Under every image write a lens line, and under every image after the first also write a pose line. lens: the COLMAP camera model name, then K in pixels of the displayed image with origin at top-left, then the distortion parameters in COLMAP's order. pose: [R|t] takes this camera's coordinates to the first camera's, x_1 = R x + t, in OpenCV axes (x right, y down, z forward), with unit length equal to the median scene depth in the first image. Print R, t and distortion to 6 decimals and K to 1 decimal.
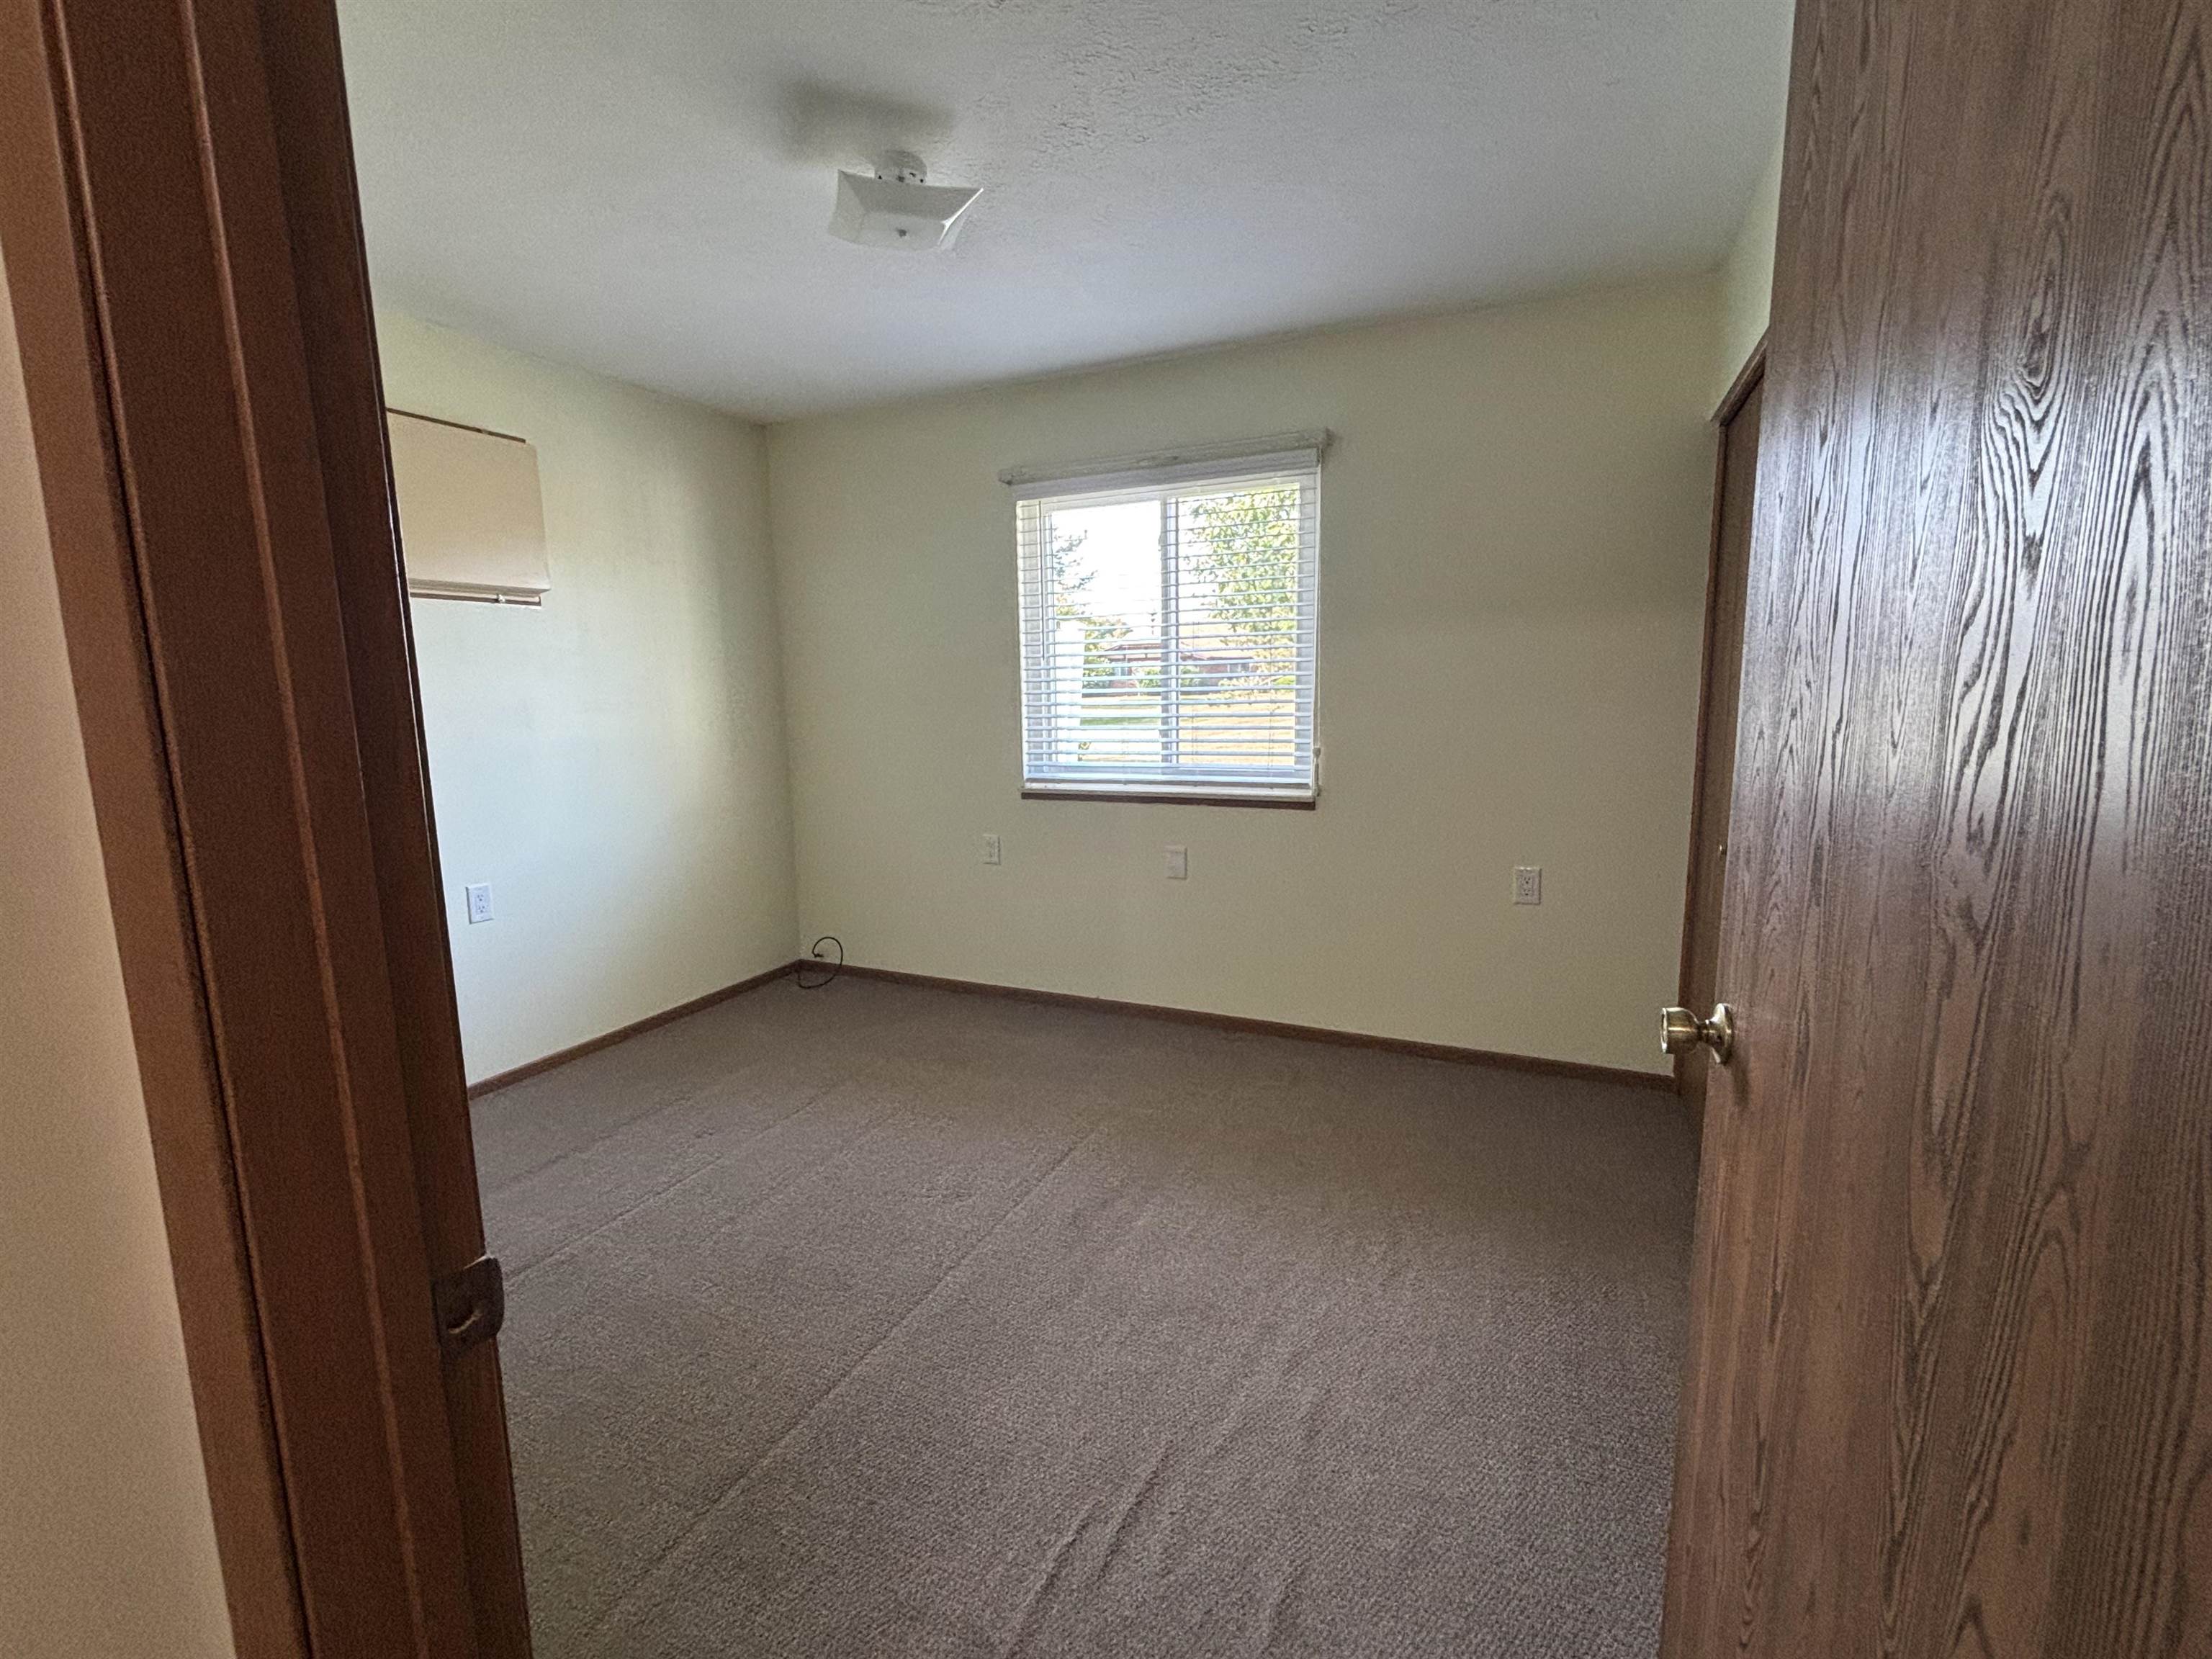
lens RADIAL K [[990.8, 0, 1106.0], [0, 990.8, 829.5], [0, 0, 1]] dist [-0.000563, -0.000107]
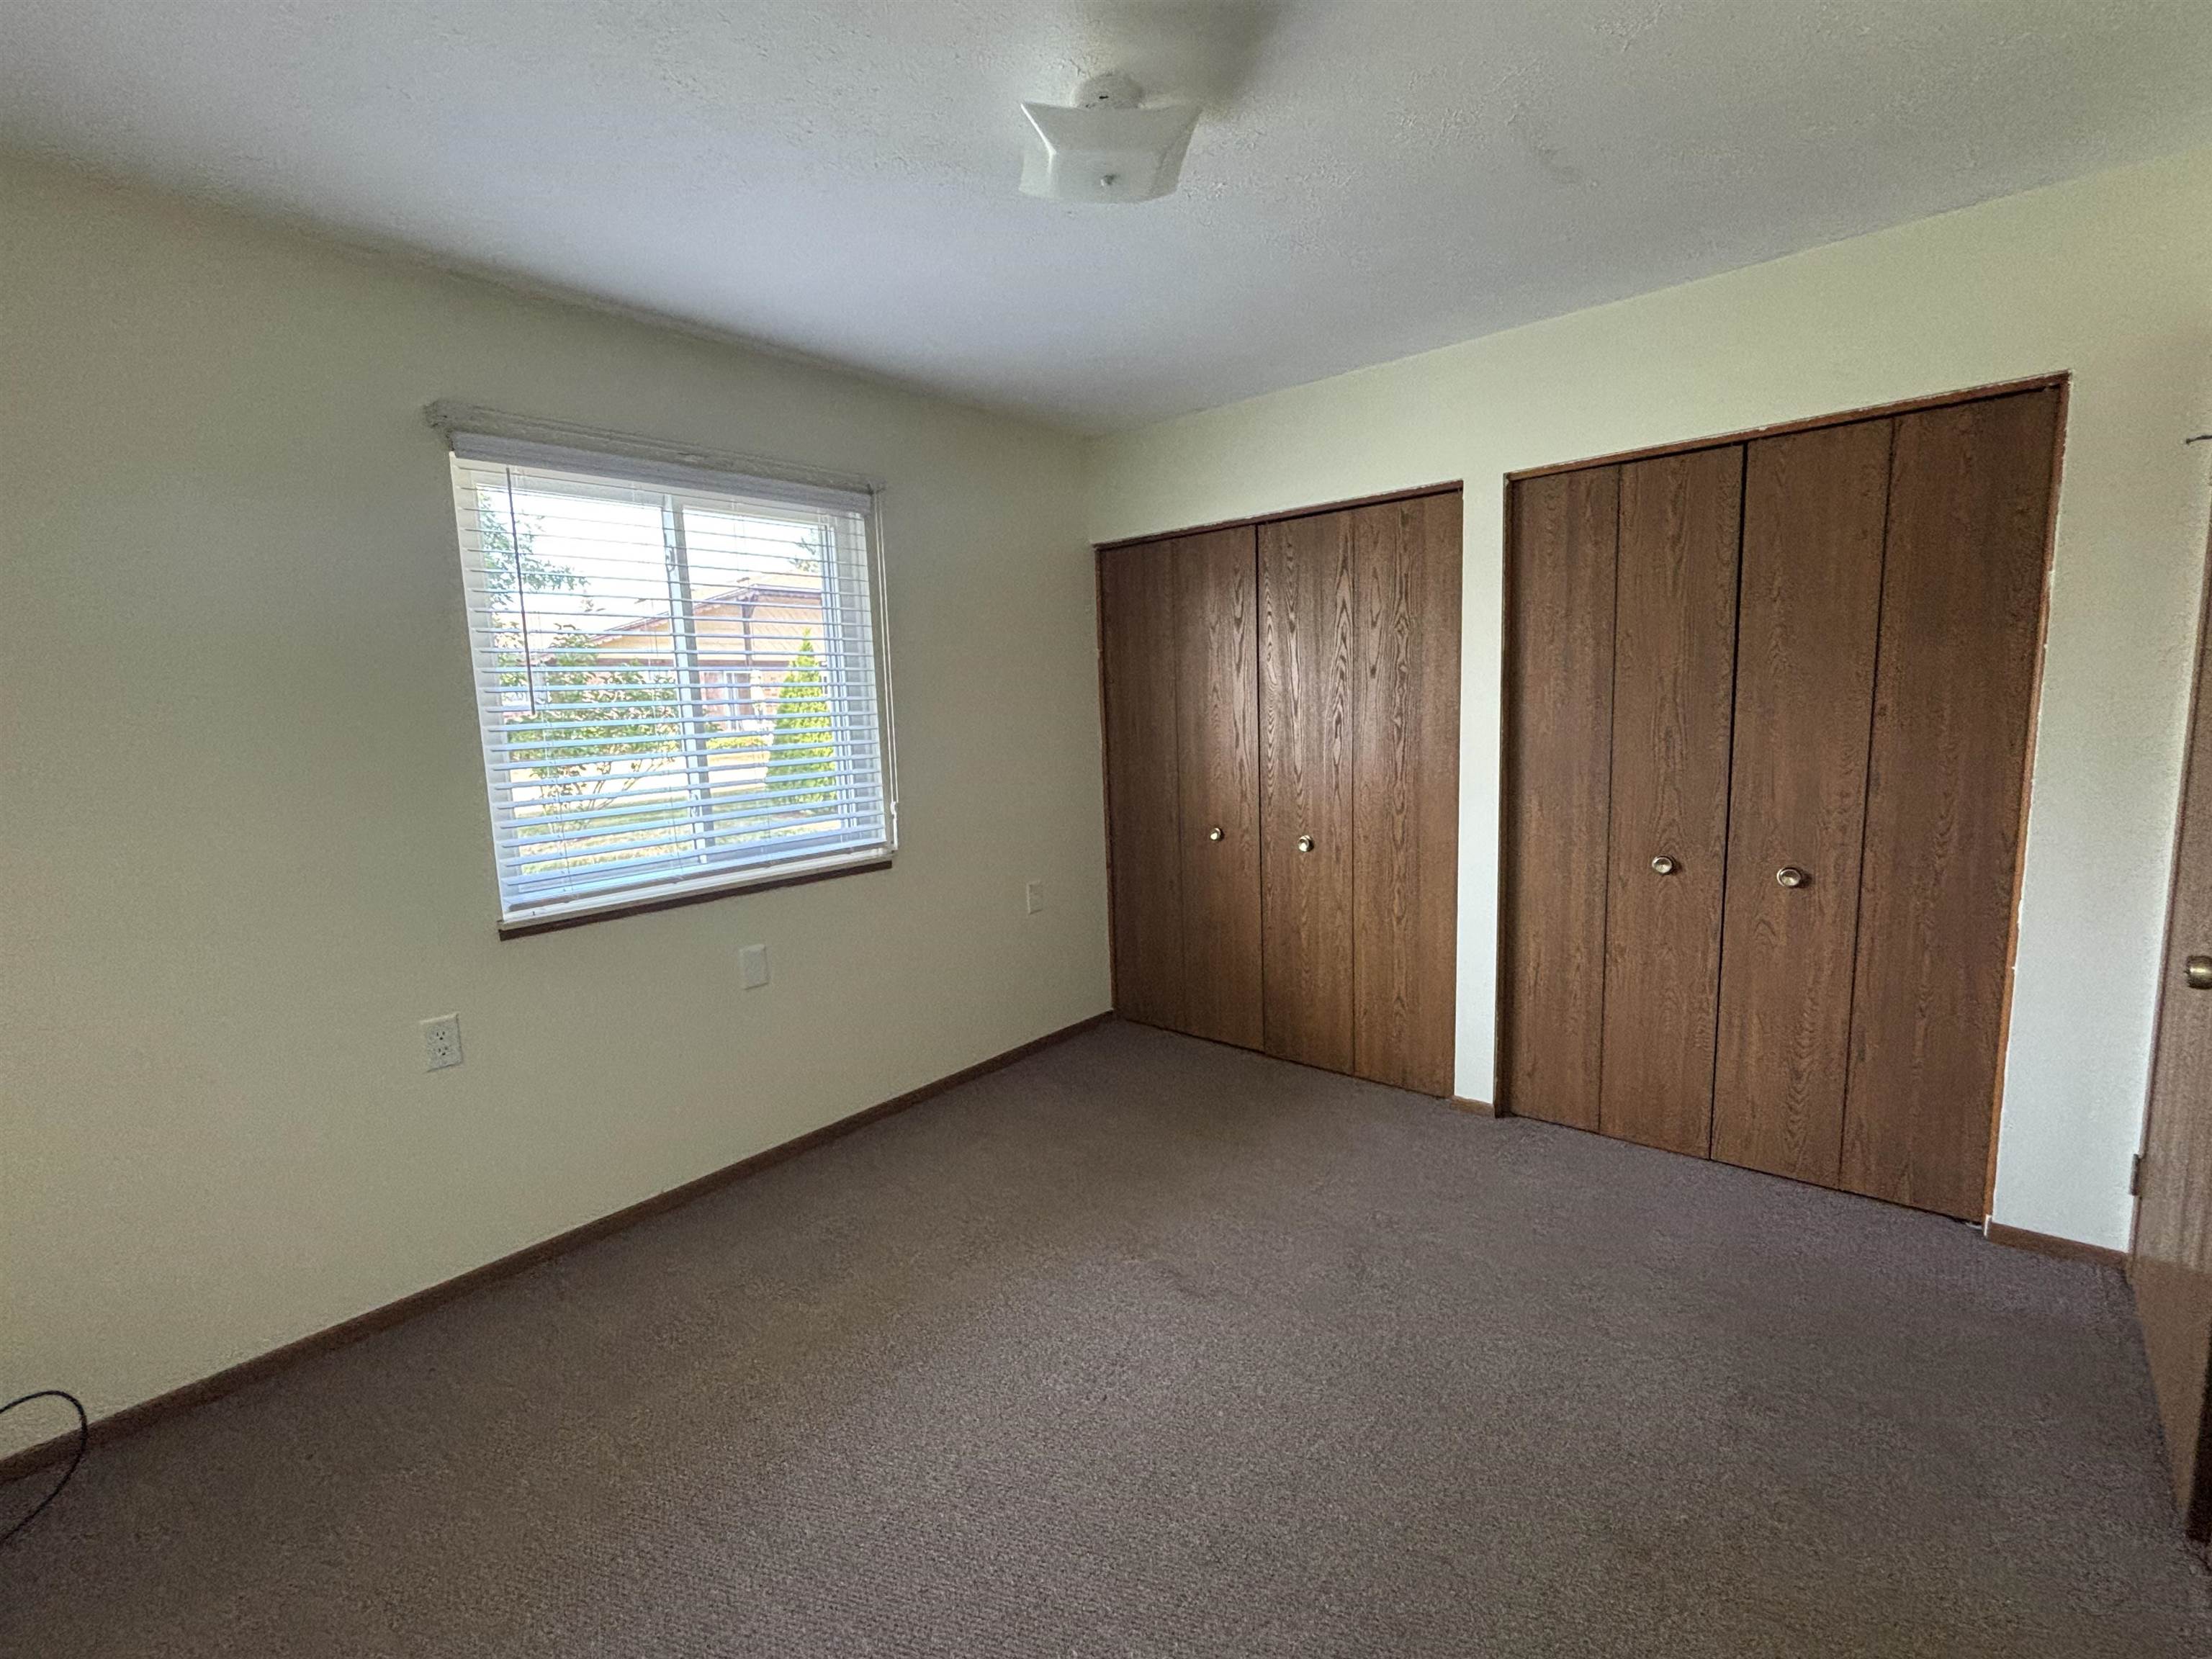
lens RADIAL K [[990.8, 0, 1106.0], [0, 990.8, 829.5], [0, 0, 1]] dist [-0.000563, -0.000107]
pose [[0.293707, -0.119305, 0.948421, -0.600833], [0.176380, 0.981908, 0.068896, -0.082198], [-0.939482, 0.147048, 0.309436, 0.484942]]
